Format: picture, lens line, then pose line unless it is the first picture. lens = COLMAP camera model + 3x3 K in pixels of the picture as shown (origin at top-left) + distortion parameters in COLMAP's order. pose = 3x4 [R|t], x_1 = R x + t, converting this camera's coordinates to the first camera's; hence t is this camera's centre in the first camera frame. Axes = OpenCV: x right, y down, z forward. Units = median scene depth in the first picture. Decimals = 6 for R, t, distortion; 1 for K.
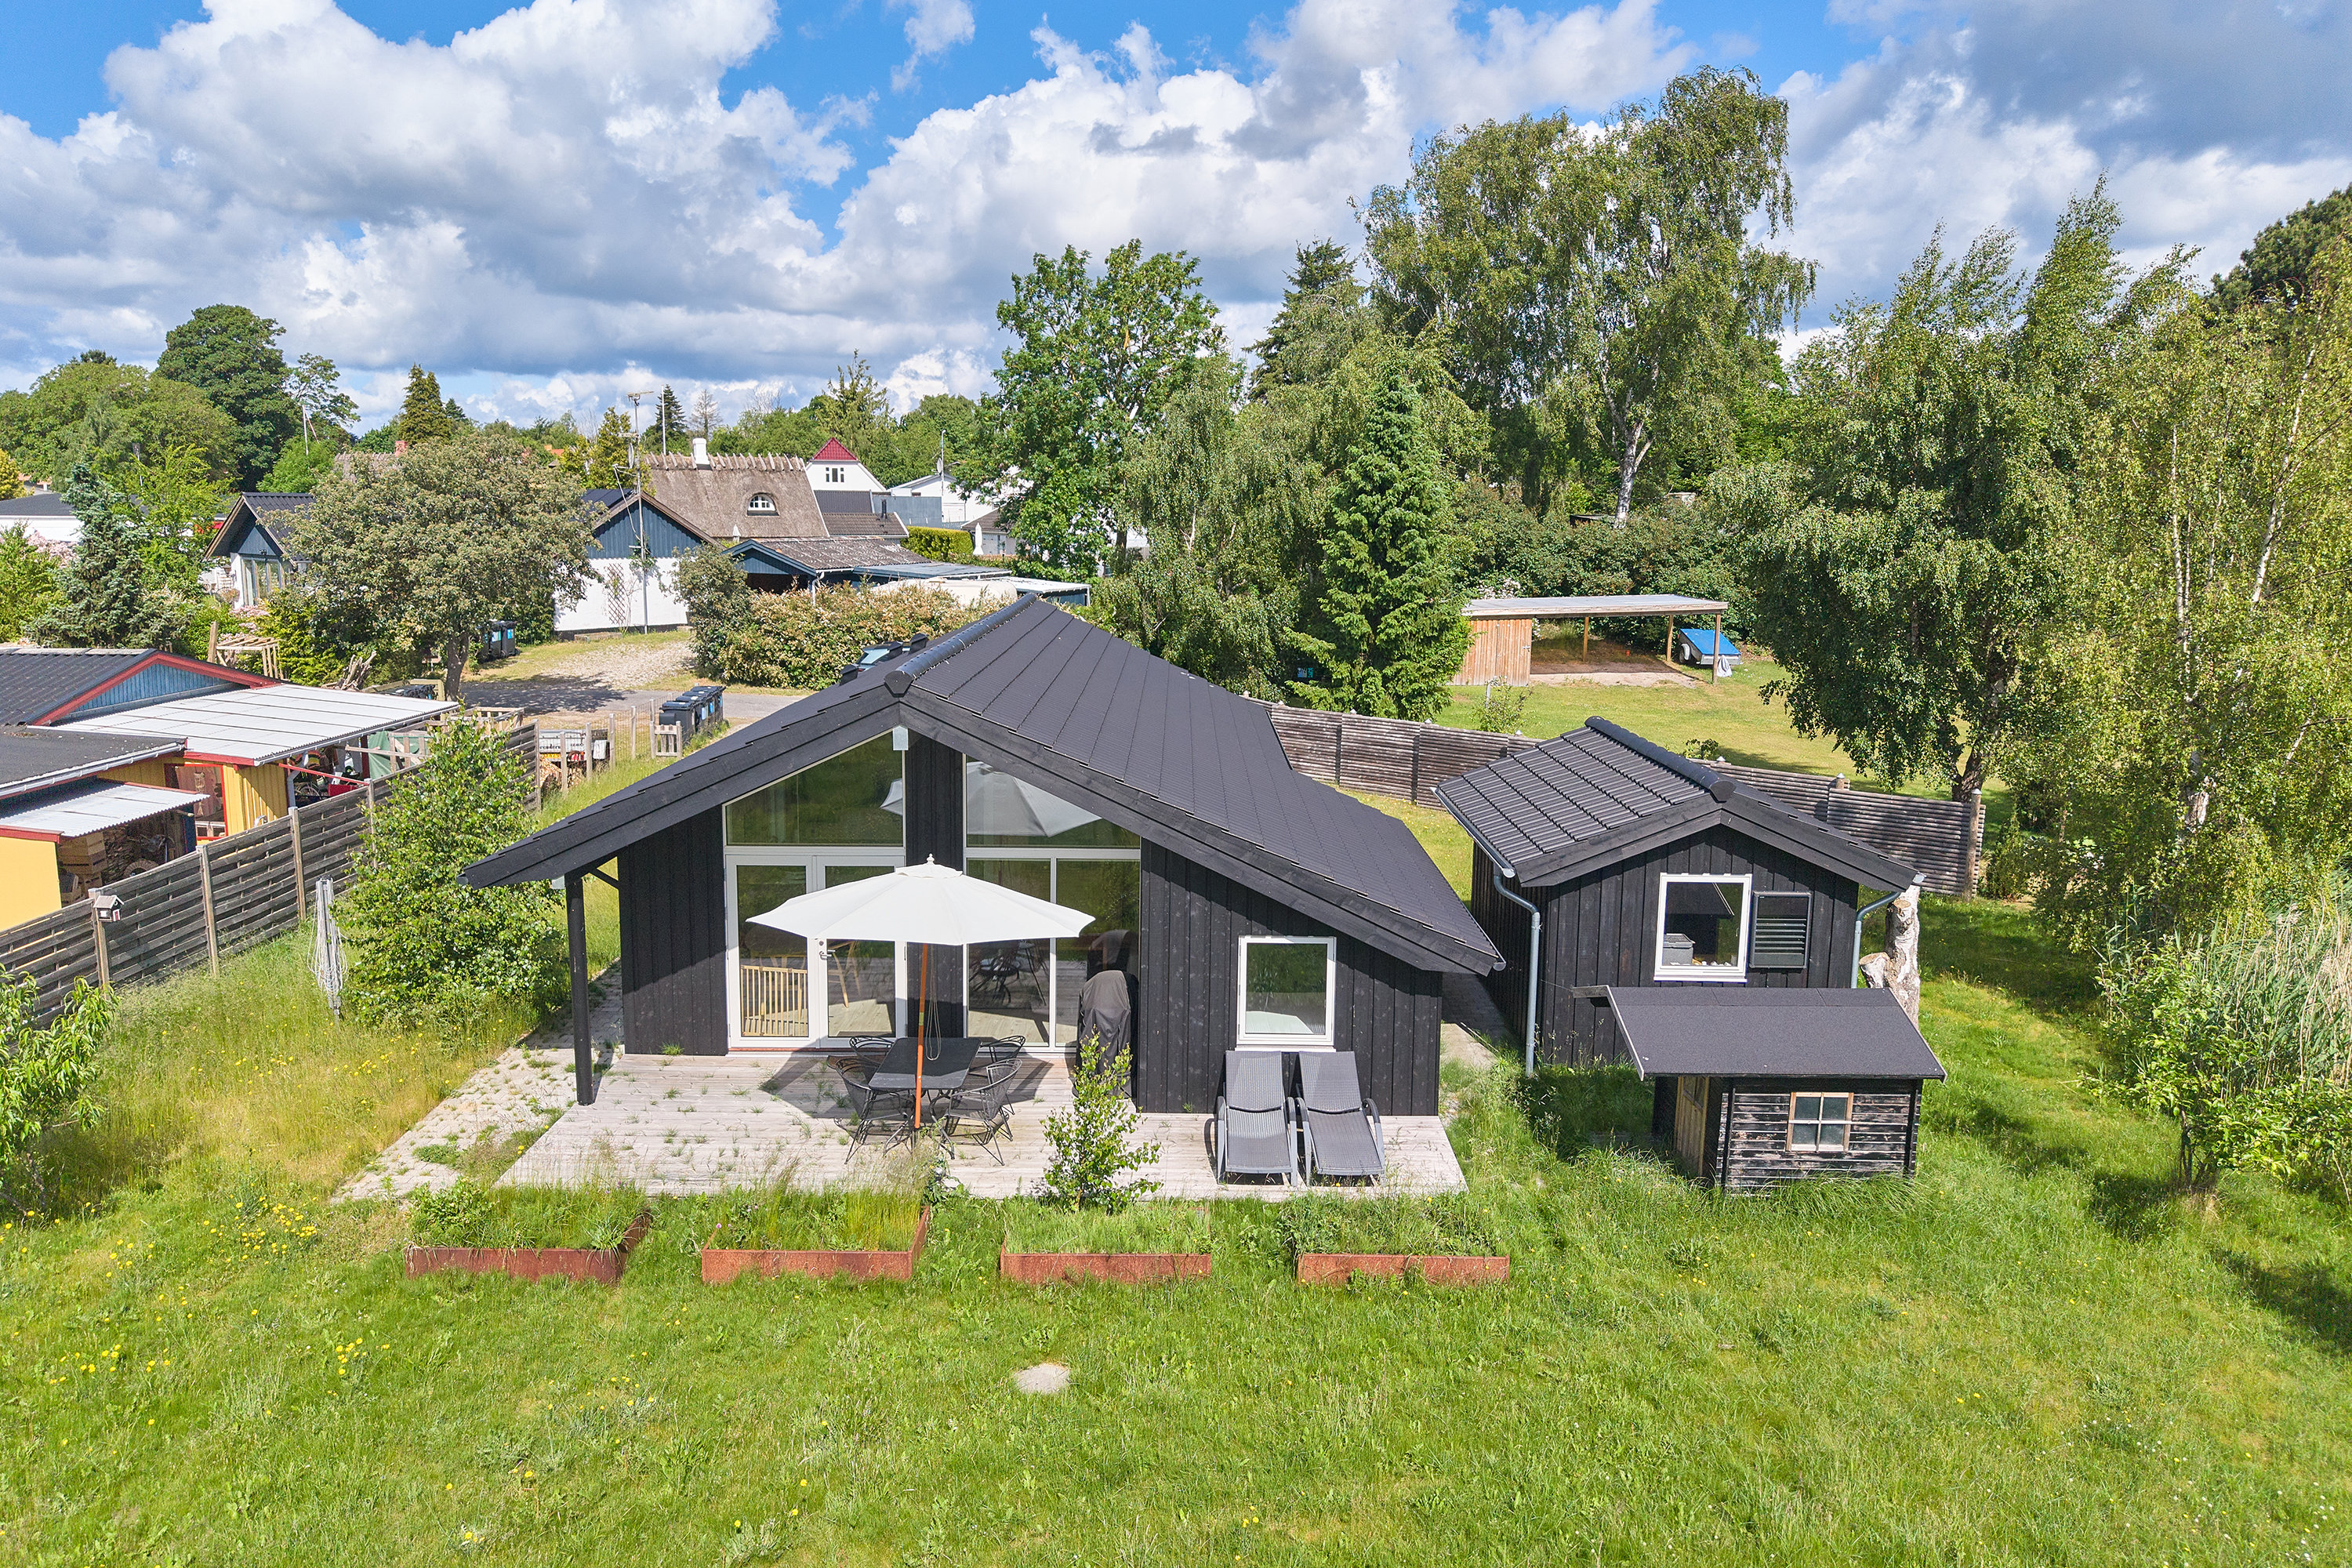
lens RADIAL K [[1650.6, 0, 1188.5], [0, 1650.6, 758.8], [0, 0, 1]] dist [0.024401, -0.031003]
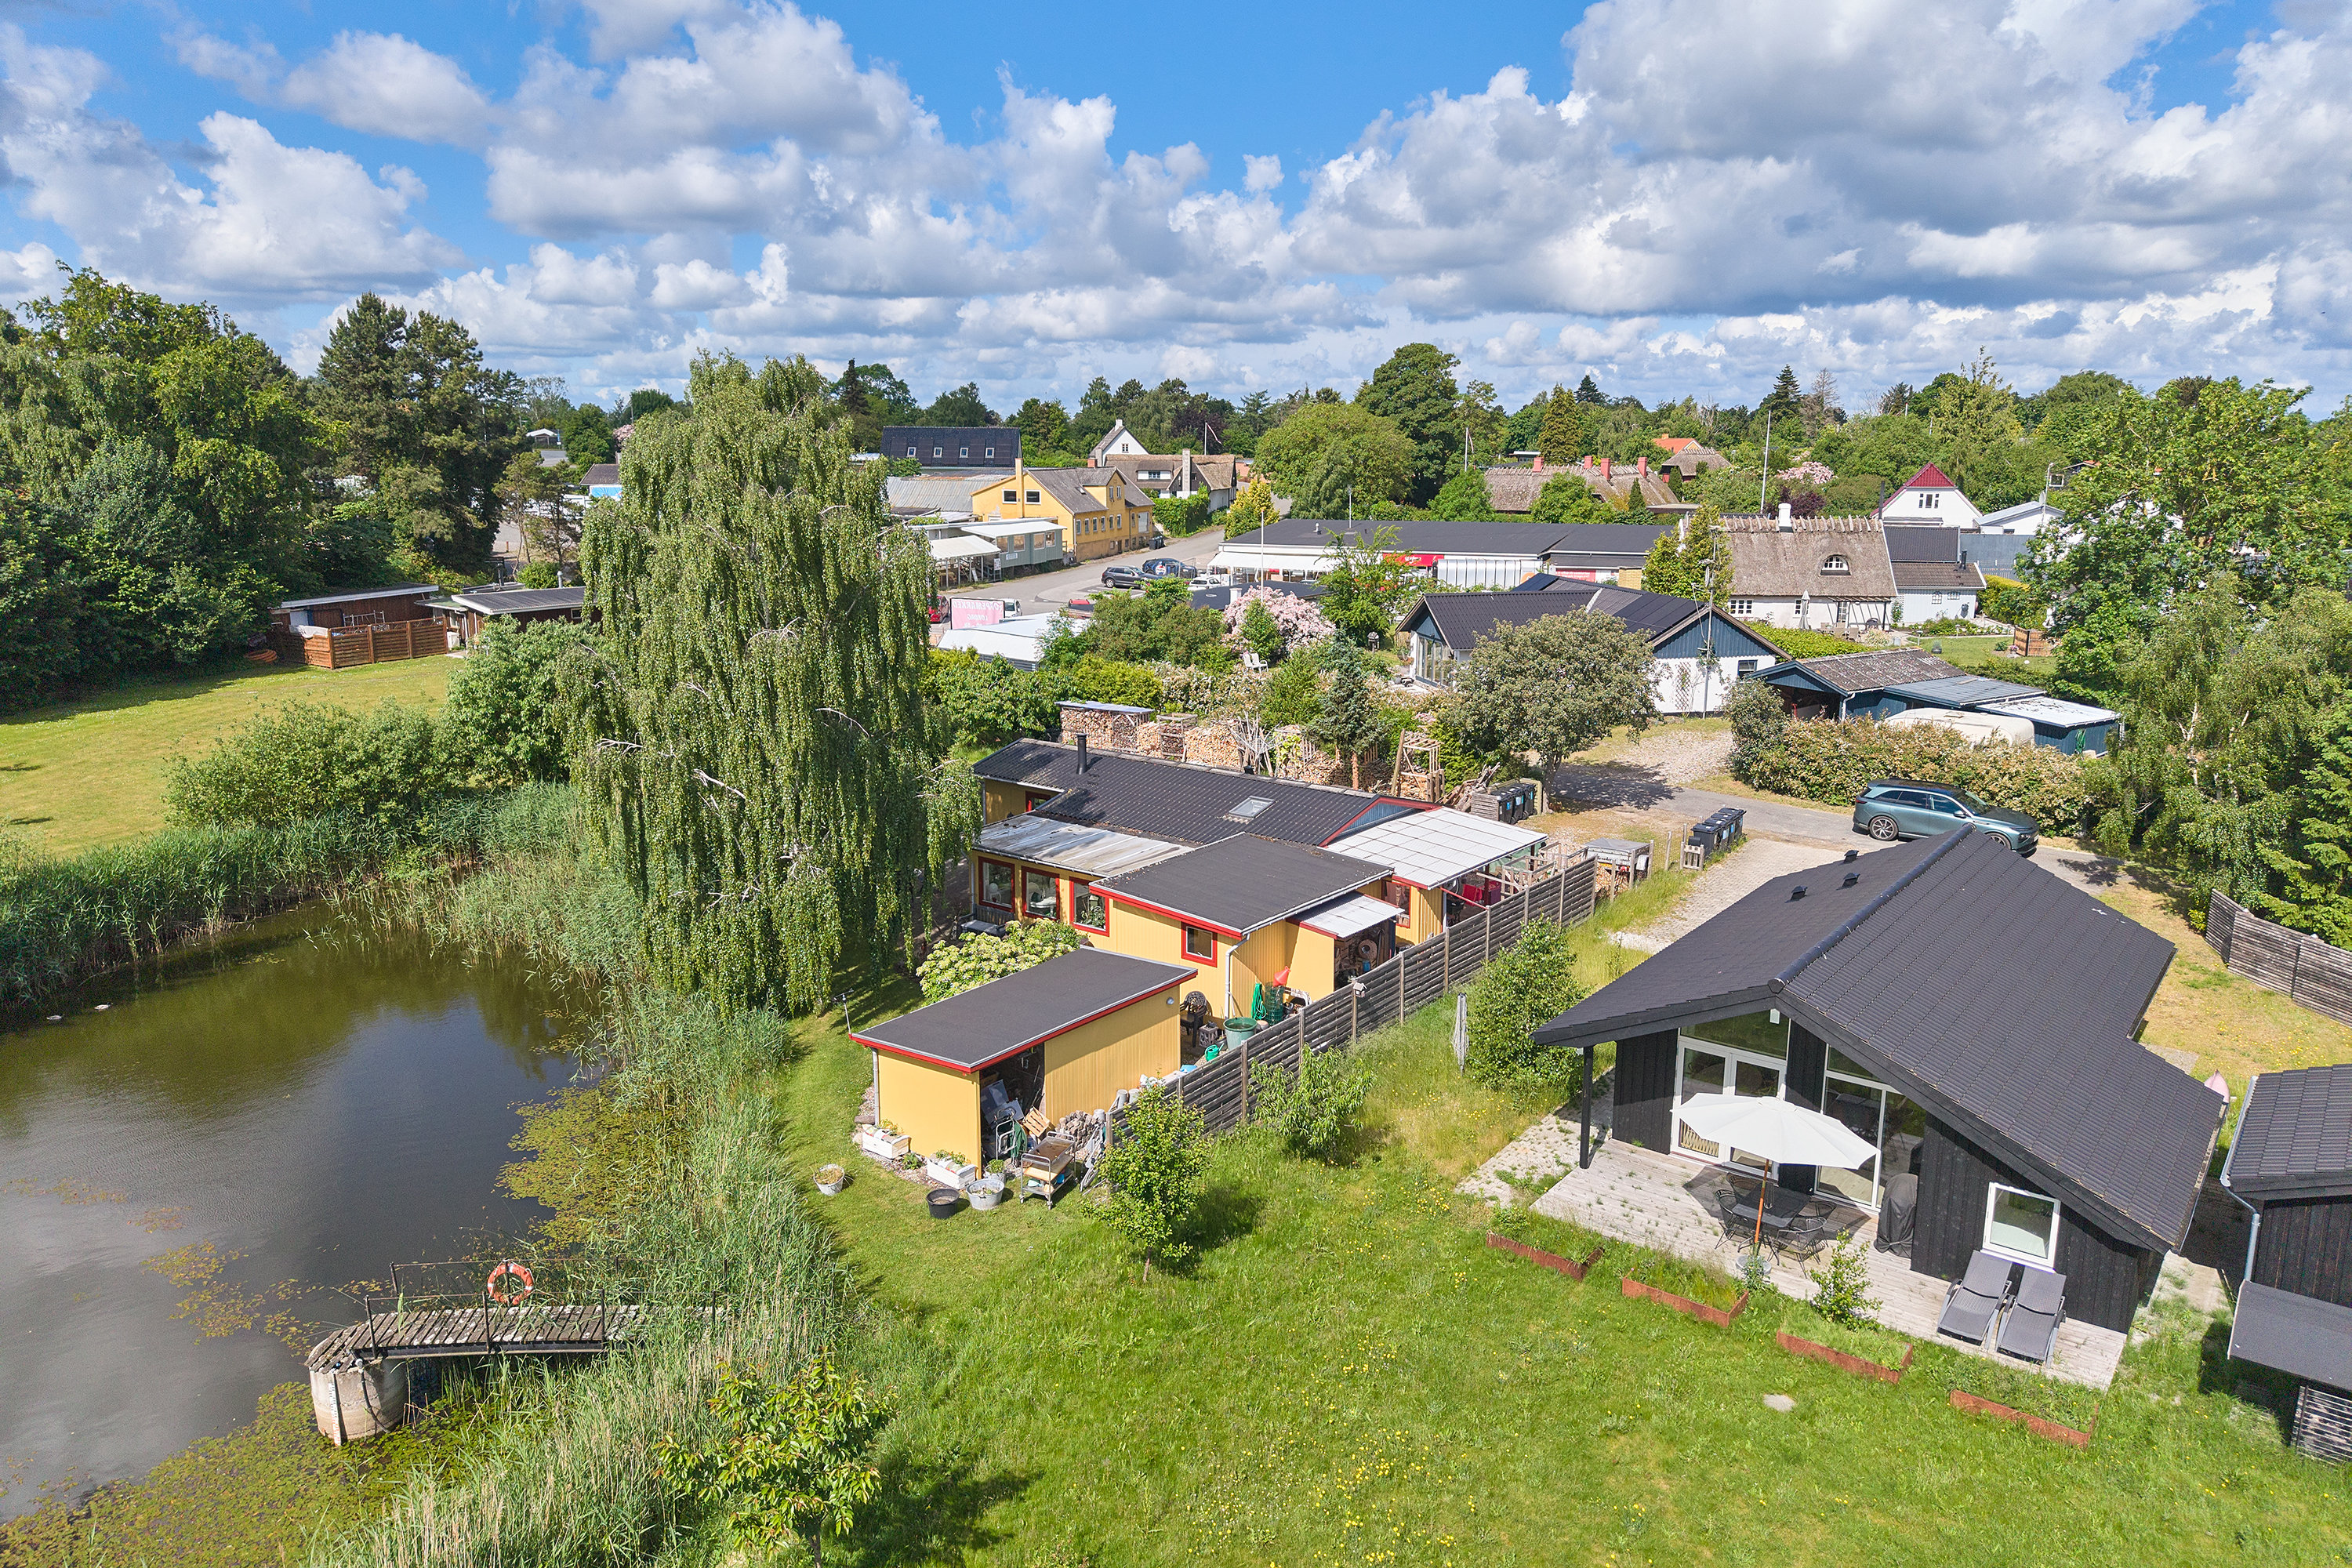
lens RADIAL K [[1650.6, 0, 1107.6], [0, 1650.6, 706.8], [0, 0, 1]] dist [0.024401, -0.031003]
pose [[0.771837, 0.101760, -0.627625, 0.226443], [-0.087993, 0.994707, 0.053067, -0.242968], [0.629703, 0.014268, 0.776705, -0.525710]]
